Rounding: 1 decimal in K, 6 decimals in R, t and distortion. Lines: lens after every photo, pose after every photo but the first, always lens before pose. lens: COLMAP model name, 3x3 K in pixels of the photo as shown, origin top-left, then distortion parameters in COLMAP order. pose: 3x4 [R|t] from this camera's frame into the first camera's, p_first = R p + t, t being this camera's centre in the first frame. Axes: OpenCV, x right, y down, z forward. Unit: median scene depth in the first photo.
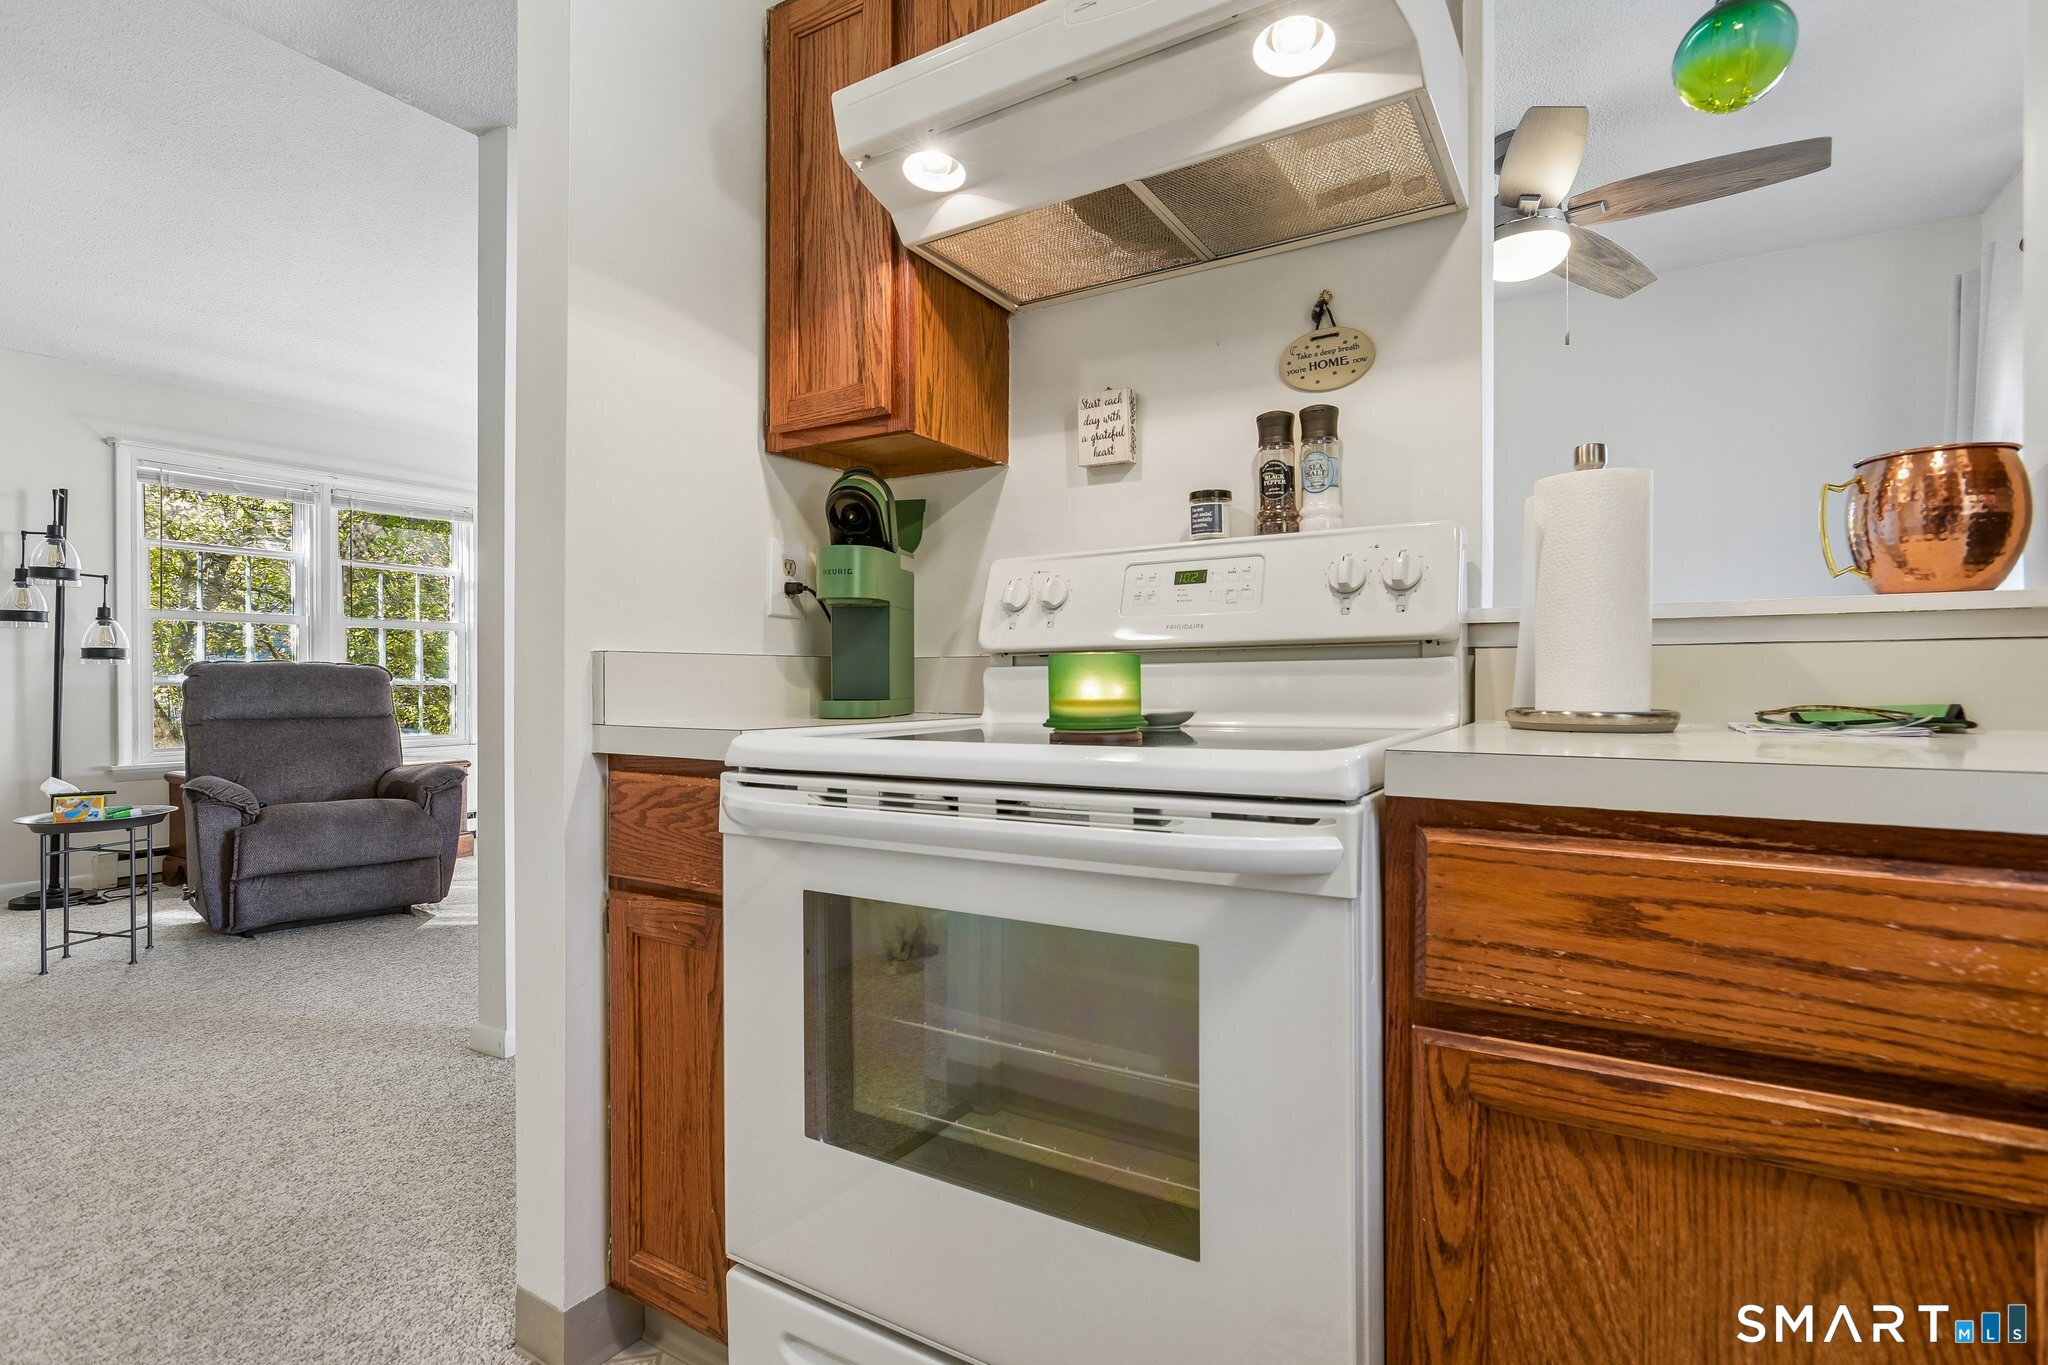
lens RADIAL K [[1007.2, 0, 1024.0], [0, 1007.2, 682.5], [0, 0, 1]] dist [-0.000031, 0.000170]
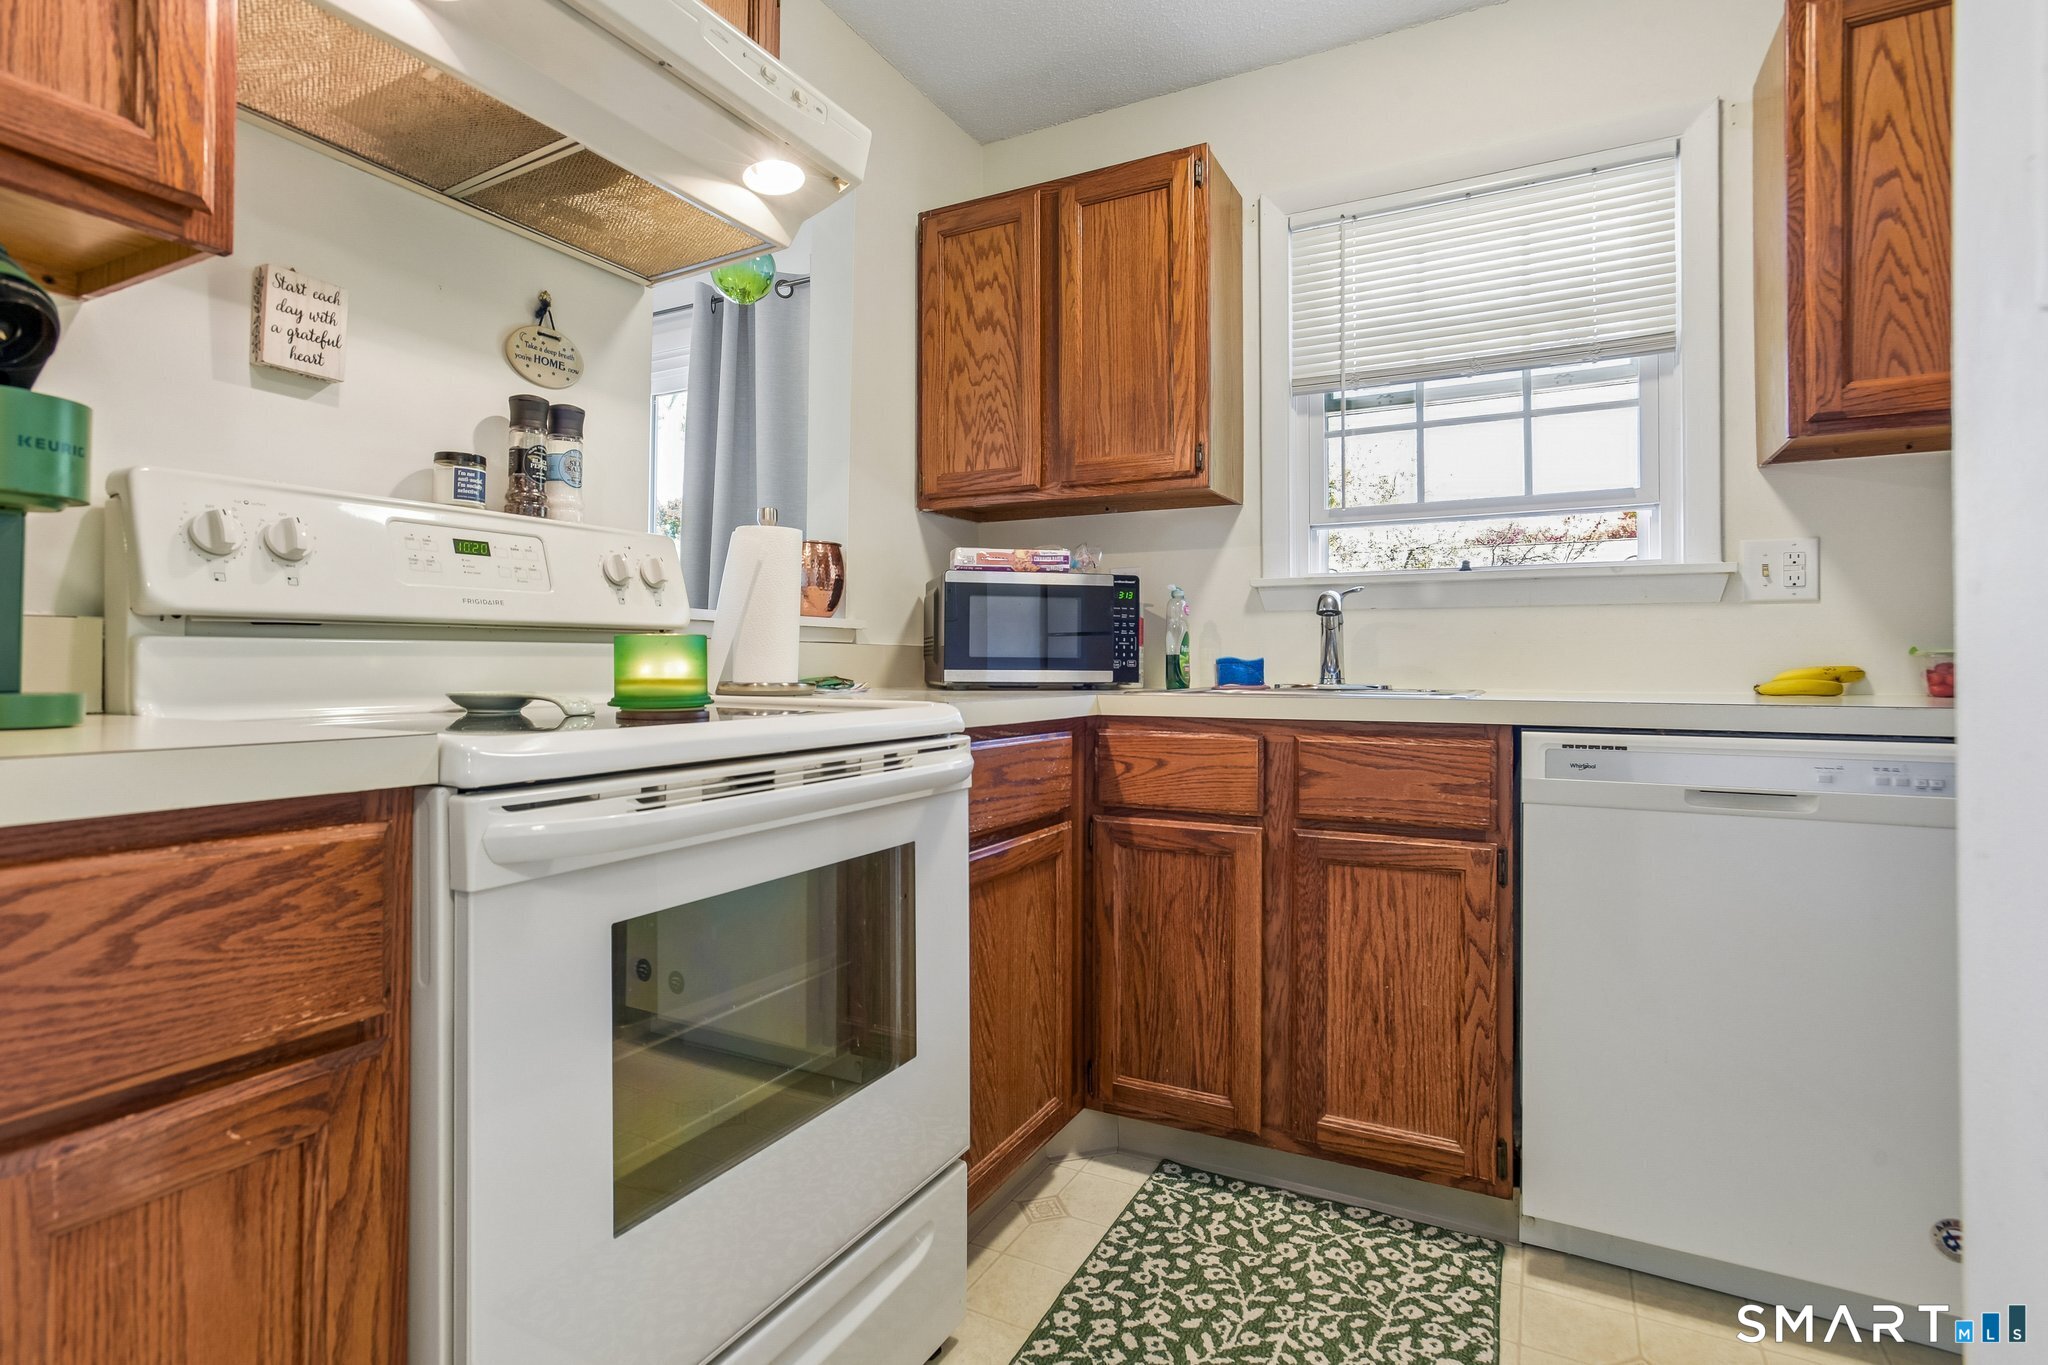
lens RADIAL K [[1007.9, 0, 1024.0], [0, 1007.9, 682.5], [0, 0, 1]] dist [-0.001407, -0.000036]
pose [[-0.061361, -0.012933, 0.998032, -0.869172], [0.004148, 0.999904, 0.013212, 0.008324], [-0.998107, 0.004951, -0.061302, 0.626434]]
